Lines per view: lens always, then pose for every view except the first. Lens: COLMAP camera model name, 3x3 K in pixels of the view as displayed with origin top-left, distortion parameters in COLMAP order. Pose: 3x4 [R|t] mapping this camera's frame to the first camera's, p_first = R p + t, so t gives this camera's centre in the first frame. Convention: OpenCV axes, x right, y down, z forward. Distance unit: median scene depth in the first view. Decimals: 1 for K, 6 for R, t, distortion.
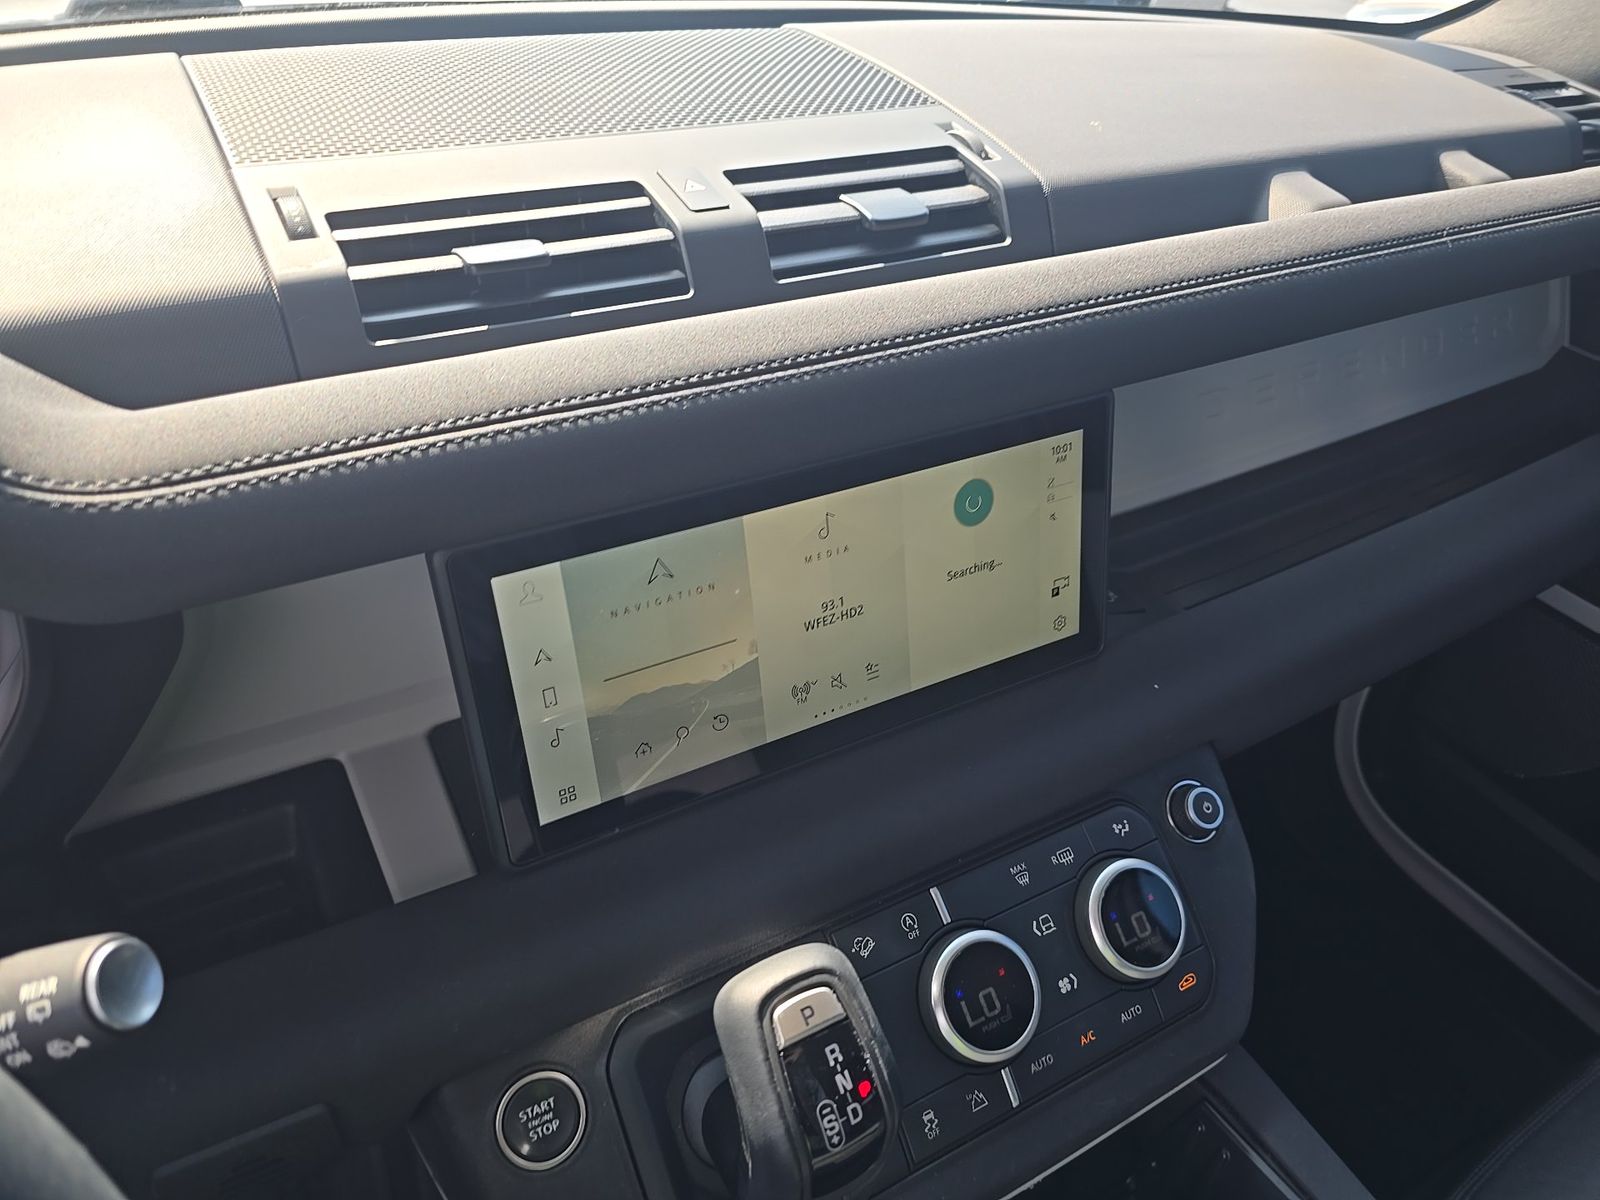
lens RADIAL K [[1082.2, 0, 800.8], [0, 1082.2, 598.5], [0, 0, 1]] dist [-0.009500, -0.006027]
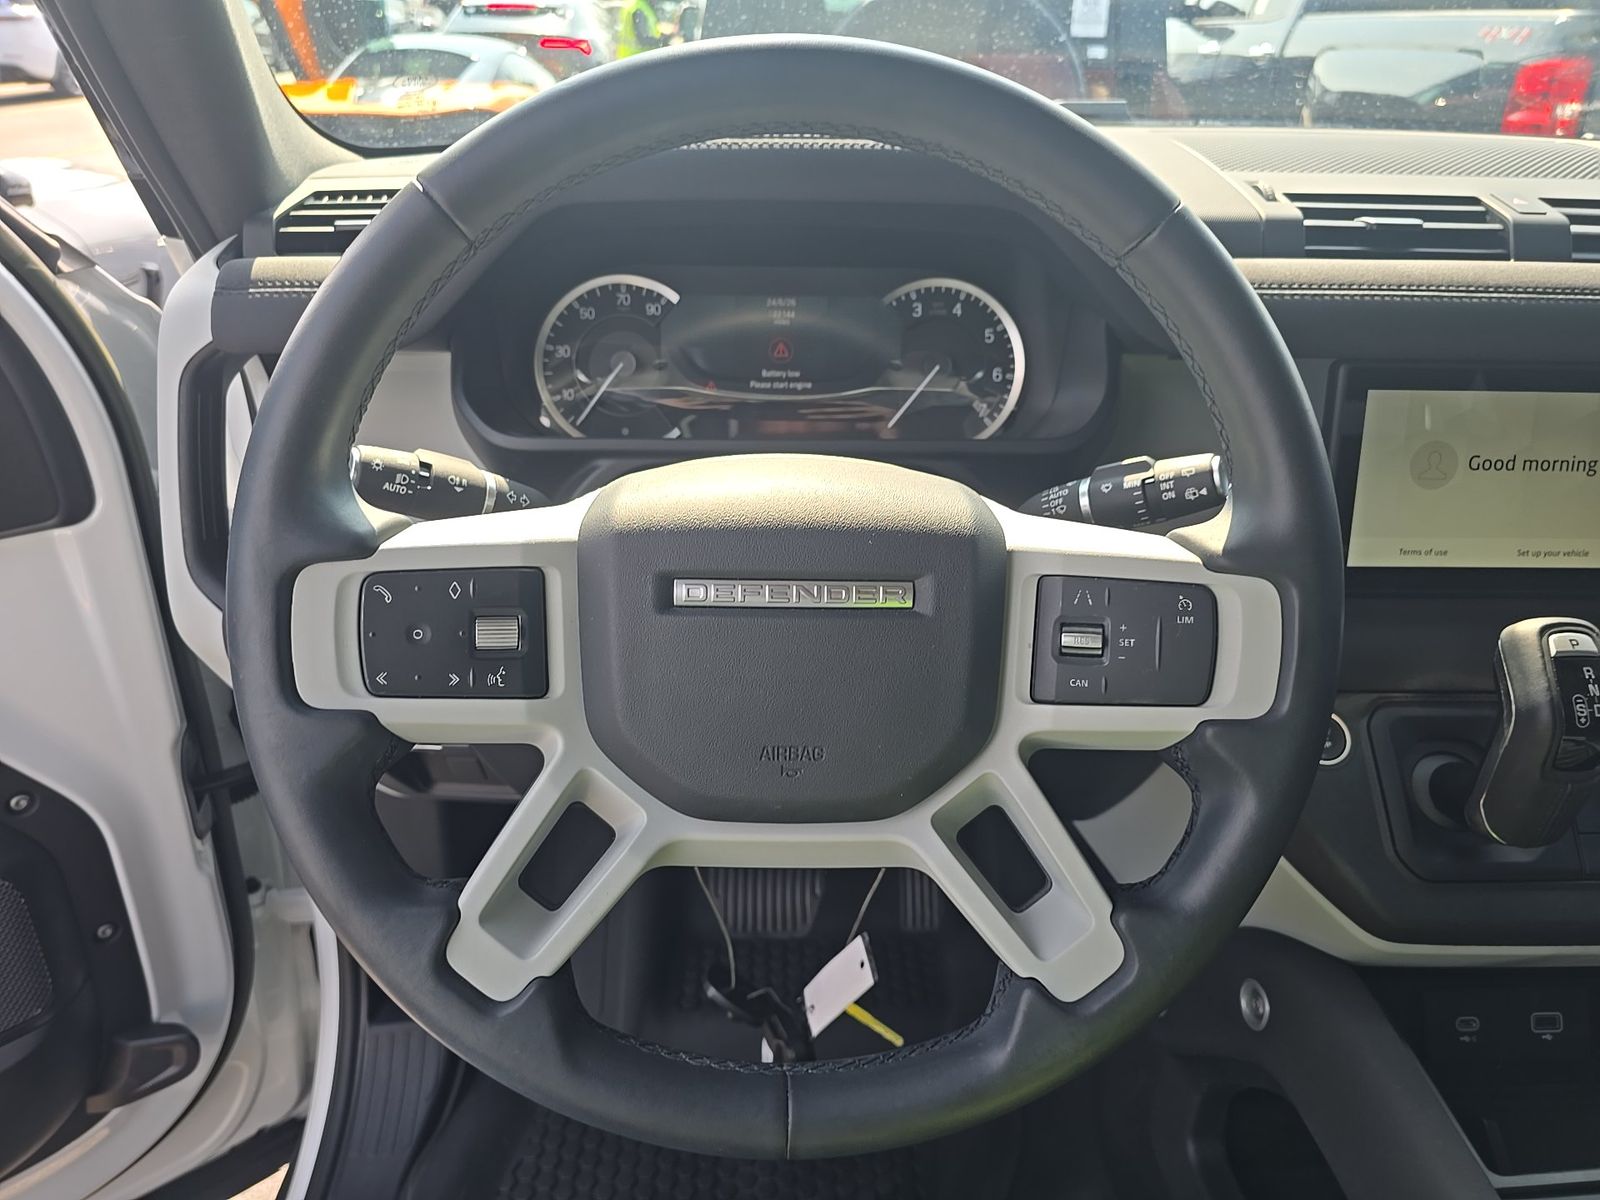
lens RADIAL K [[1082.2, 0, 799.1], [0, 1082.2, 601.1], [0, 0, 1]] dist [-0.009500, -0.006027]
pose [[0.876442, 0.188937, -0.442891, -0.295314], [-0.257552, 0.961111, -0.099663, 0.764510], [0.406837, 0.201416, 0.891019, -0.835972]]
